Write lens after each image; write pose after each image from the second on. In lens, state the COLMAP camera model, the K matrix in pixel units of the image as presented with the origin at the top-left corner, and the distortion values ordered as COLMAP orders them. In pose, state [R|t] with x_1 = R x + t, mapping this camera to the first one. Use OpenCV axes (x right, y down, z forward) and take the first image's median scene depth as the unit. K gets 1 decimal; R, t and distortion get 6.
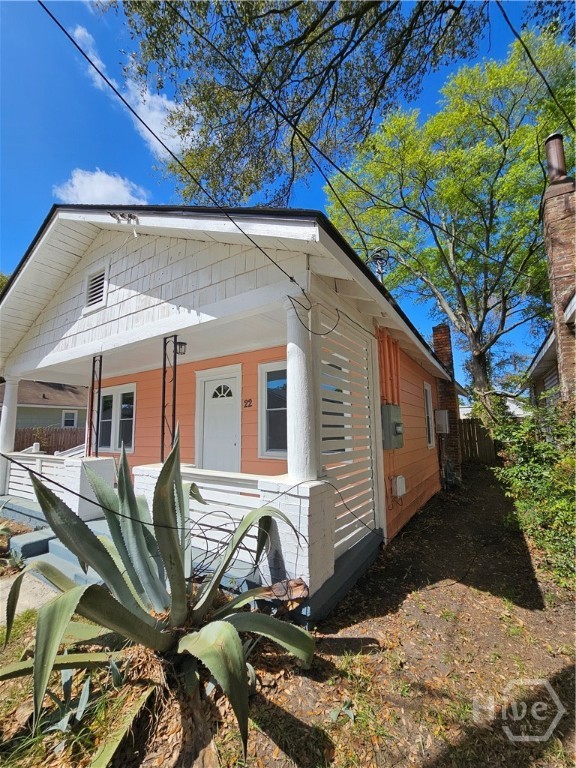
lens RADIAL K [[316.8, 0, 290.3], [0, 316.8, 387.8], [0, 0, 1]] dist [-0.006412, 0.000456]
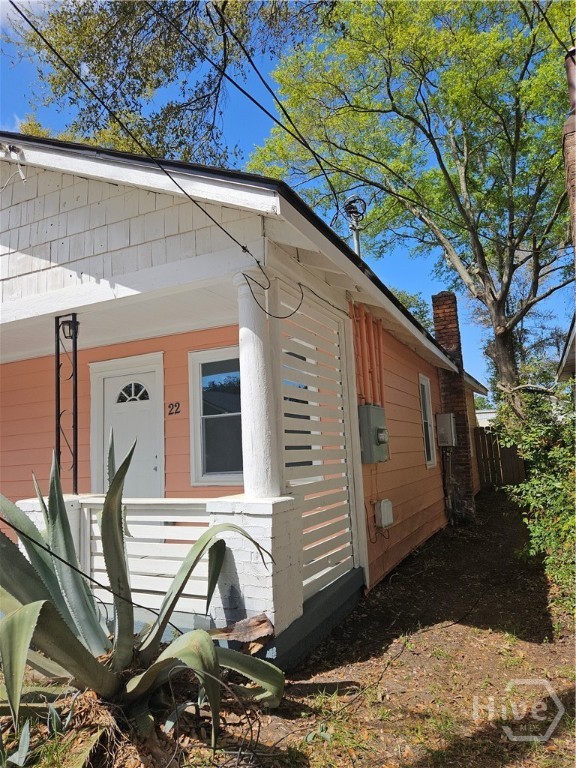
lens RADIAL K [[510.3, 0, 288.0], [0, 510.3, 384.0], [0, 0, 1]] dist [0.074133, -0.062906]
pose [[0.991467, -0.017628, 0.129162, -0.042393], [0.018261, 0.999826, -0.003717, 0.005001], [-0.129074, 0.006043, 0.991617, -0.215744]]
